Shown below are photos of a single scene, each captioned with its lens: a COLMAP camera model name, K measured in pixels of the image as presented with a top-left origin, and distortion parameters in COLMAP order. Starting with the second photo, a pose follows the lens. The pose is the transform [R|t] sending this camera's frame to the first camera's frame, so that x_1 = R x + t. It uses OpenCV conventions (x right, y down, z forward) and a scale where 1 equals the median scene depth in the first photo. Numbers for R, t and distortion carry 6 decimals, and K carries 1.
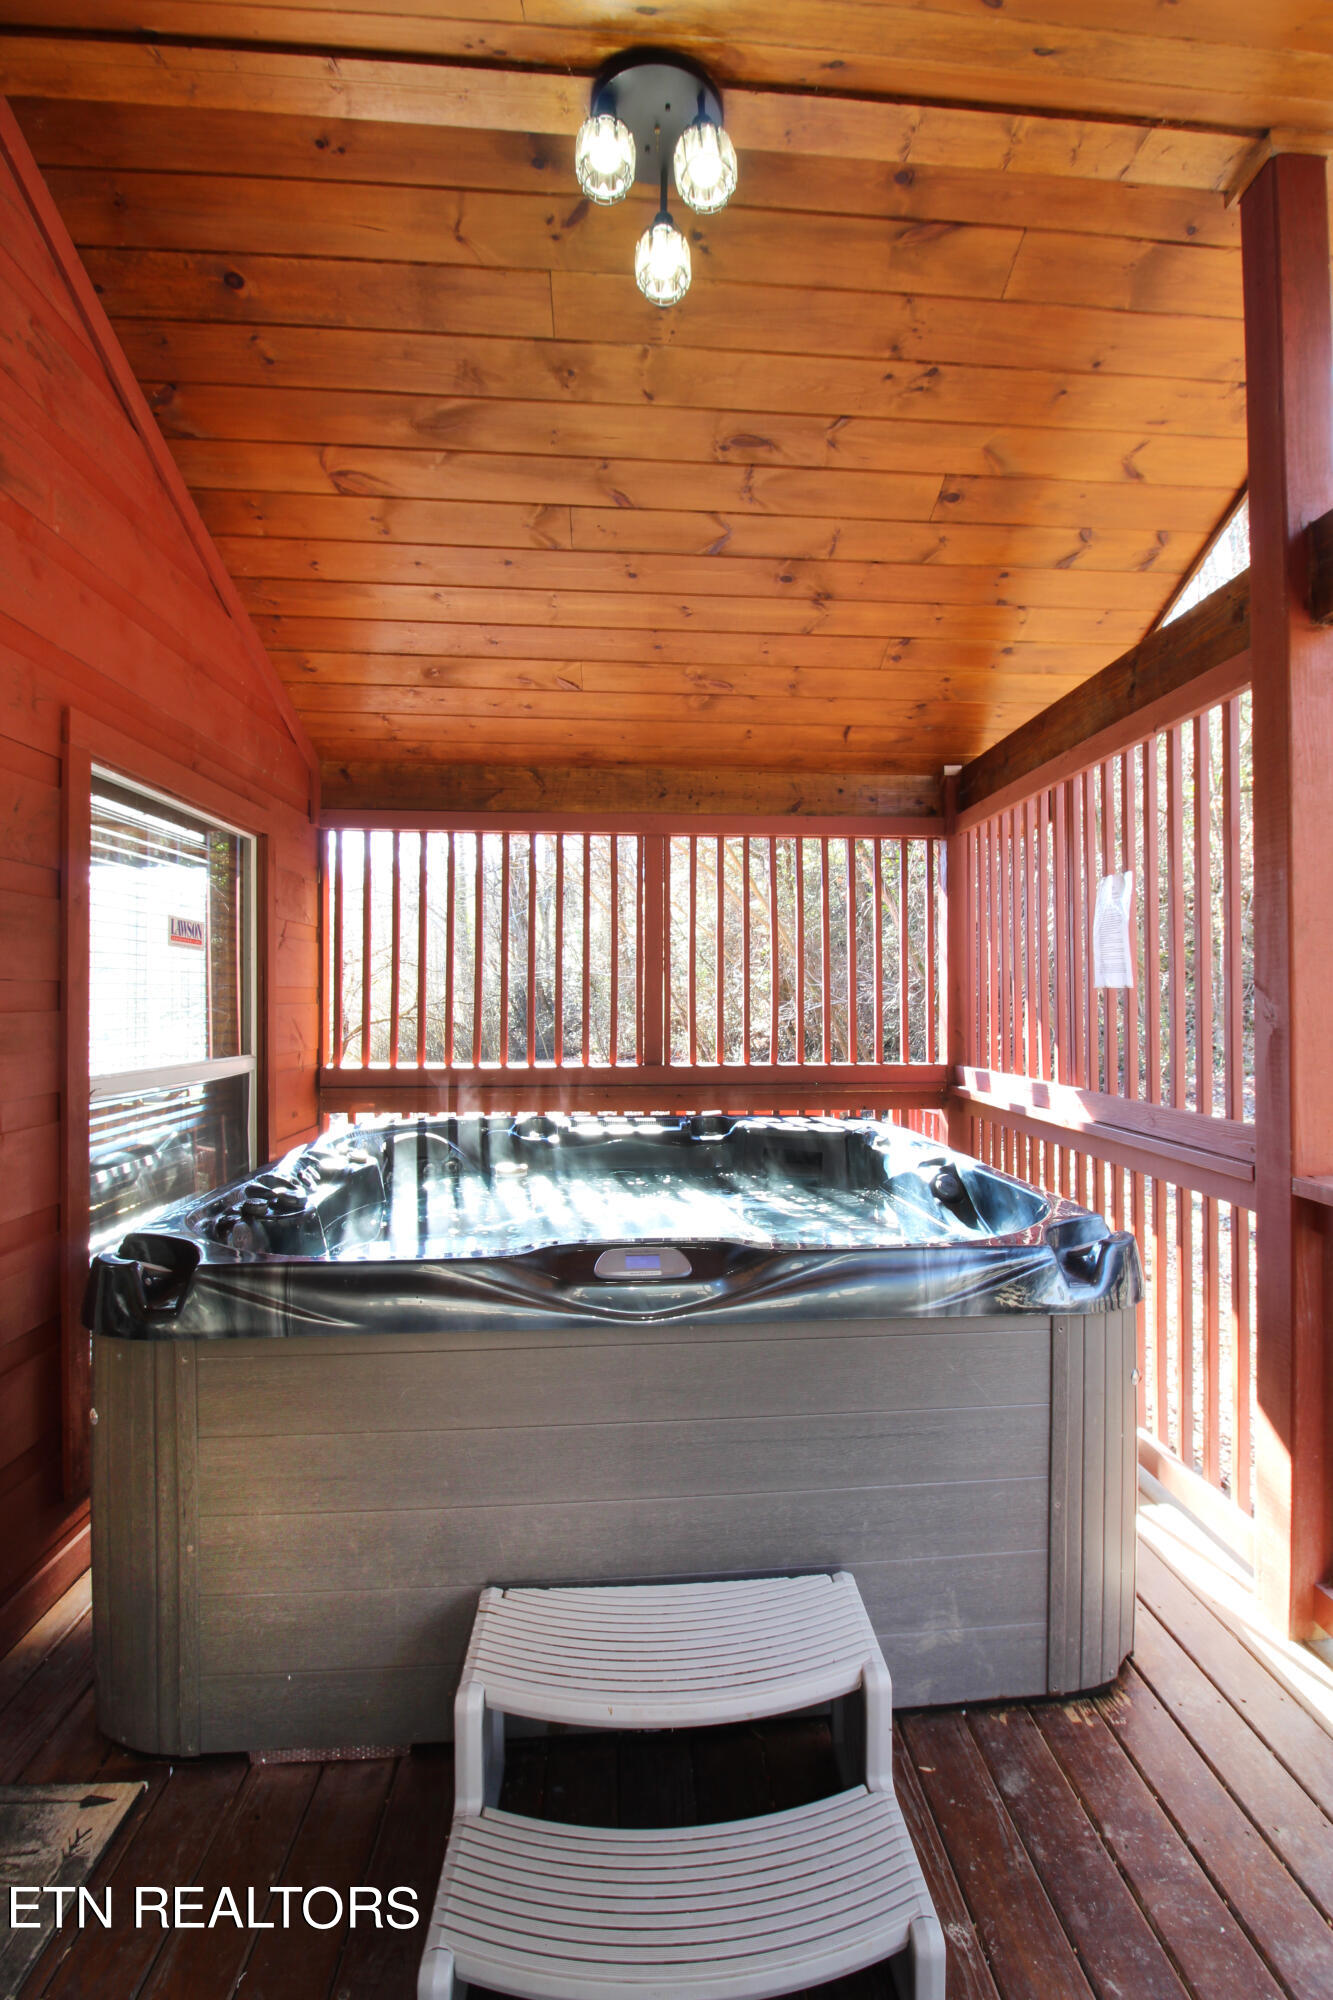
lens RADIAL K [[937.6, 0, 666.5], [0, 937.6, 1000.0], [0, 0, 1]] dist [0.000650, -0.011793]
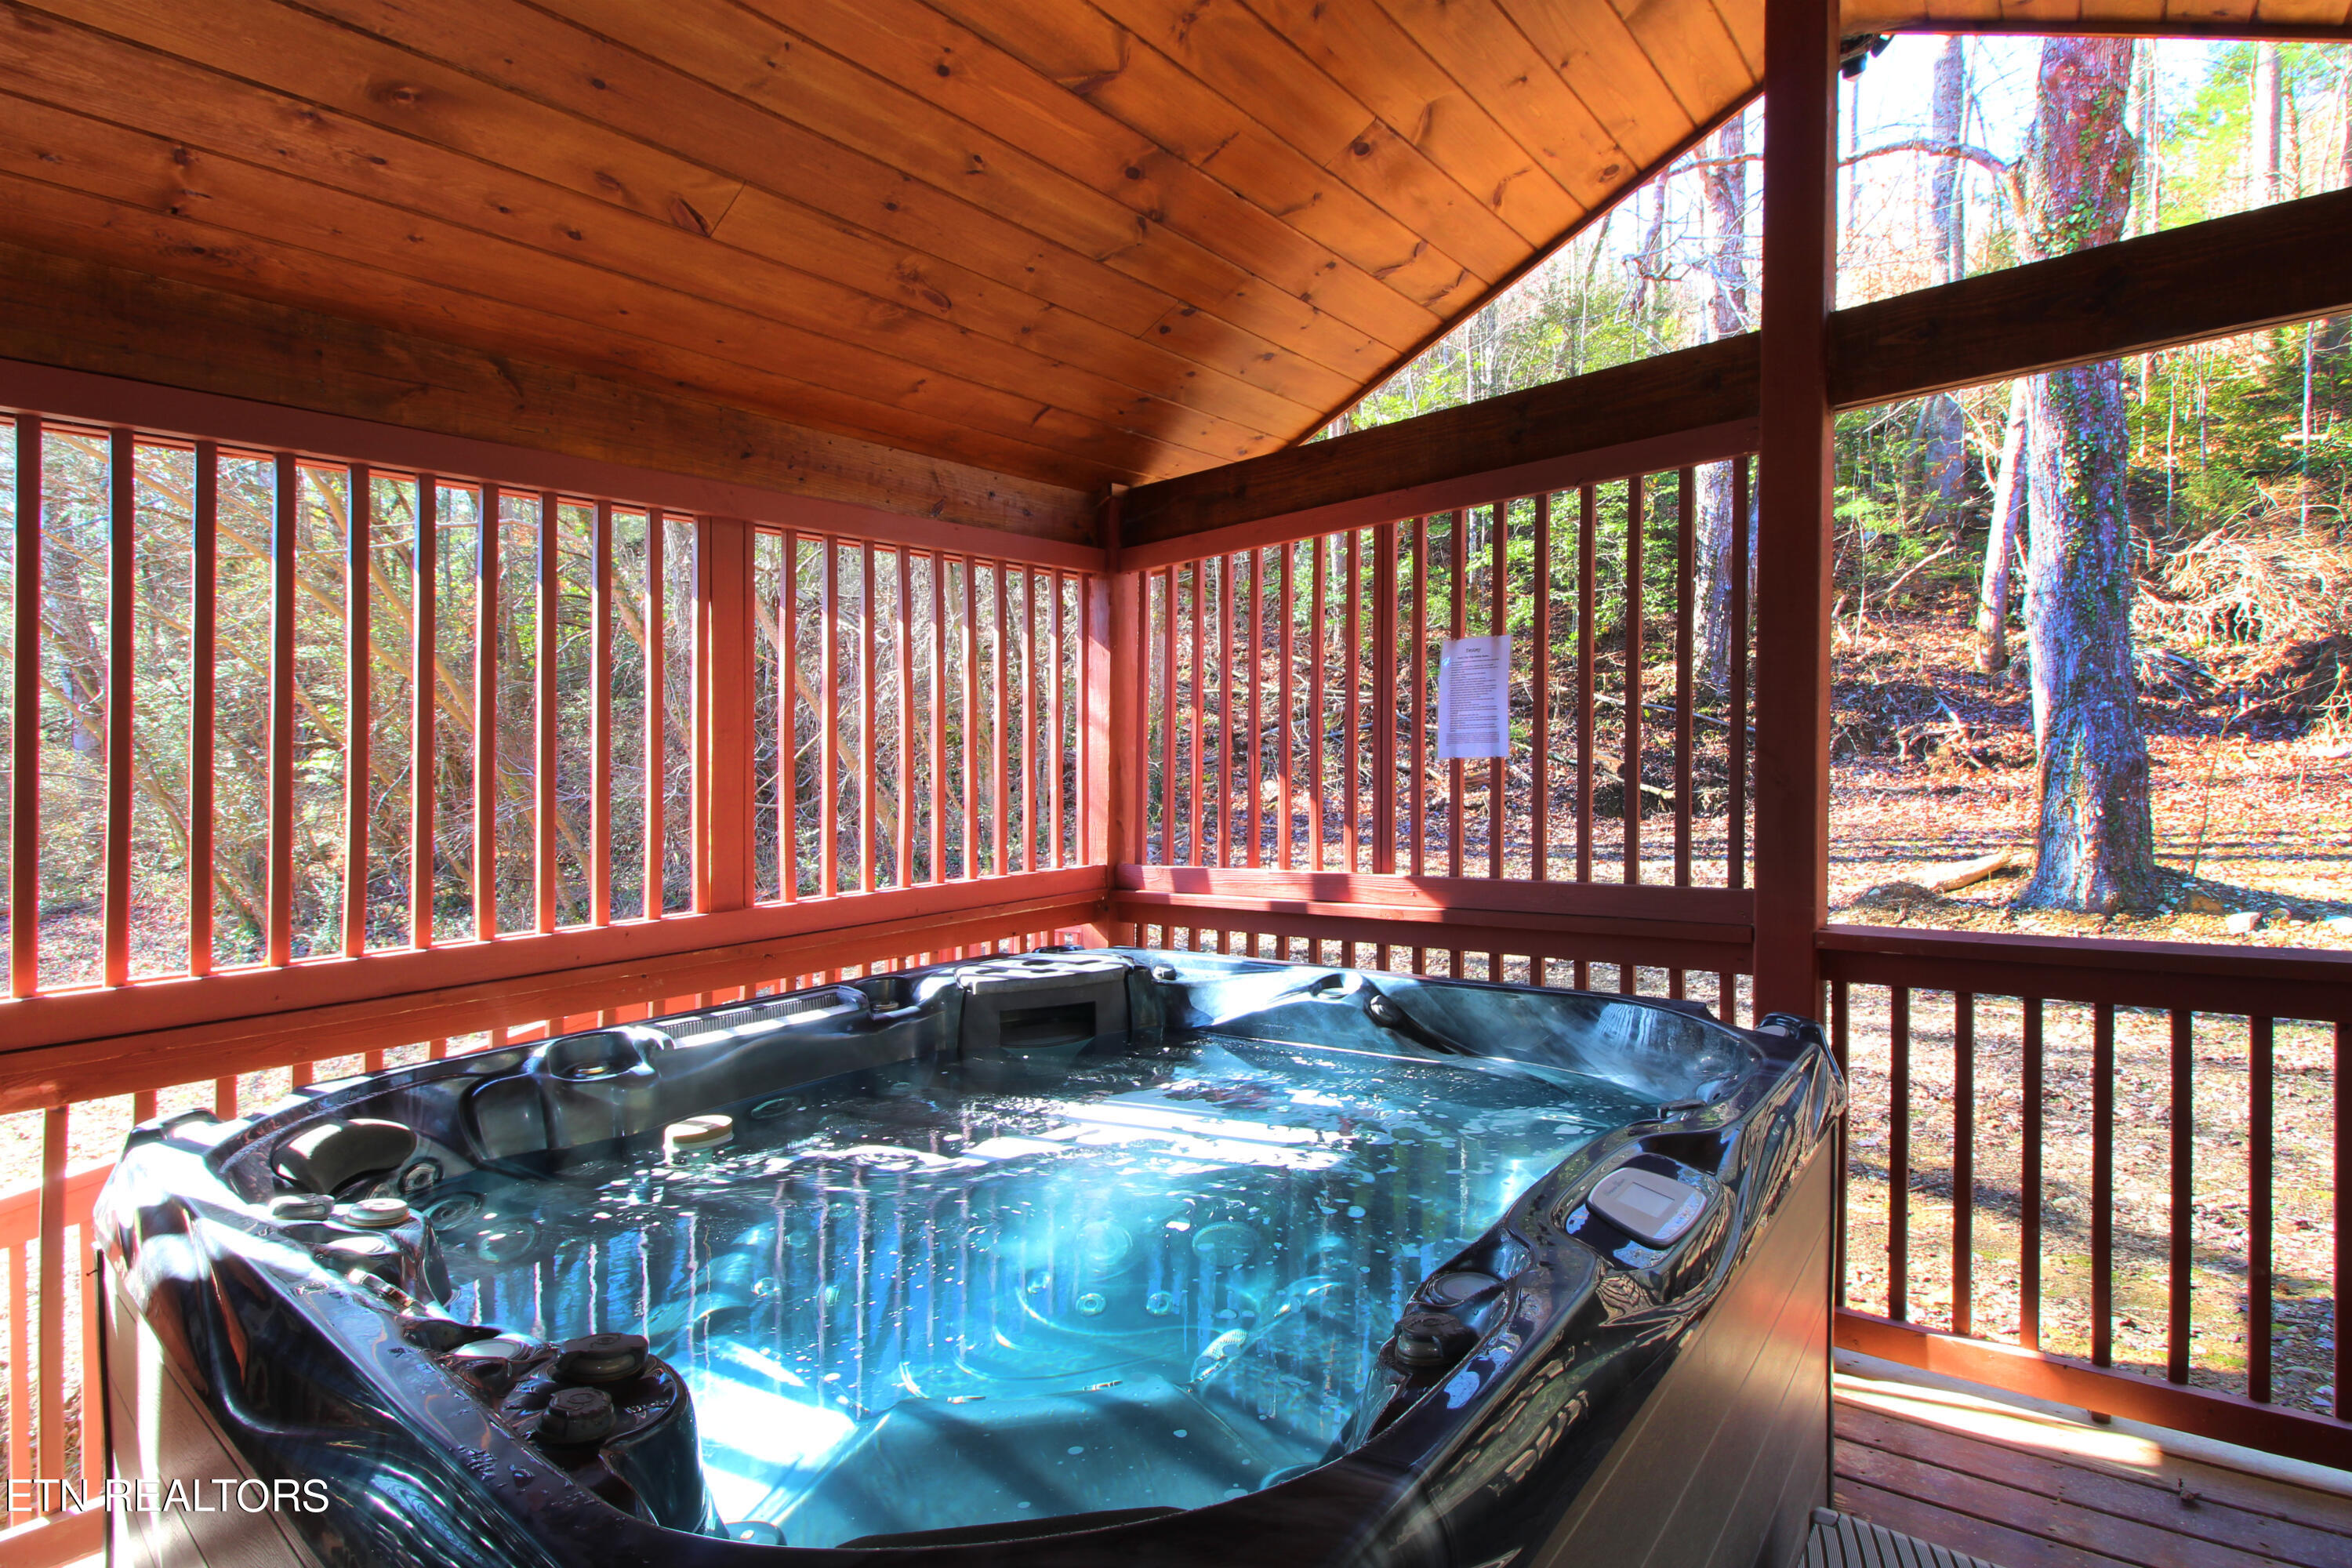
lens RADIAL K [[1102.7, 0, 1225.1], [0, 1102.7, 757.6], [0, 0, 1]] dist [0.000650, -0.011793]
pose [[0.693240, -0.009687, 0.720642, -0.333892], [0.031364, 0.999368, -0.016738, -0.001518], [-0.720024, 0.034206, 0.693105, 0.322997]]
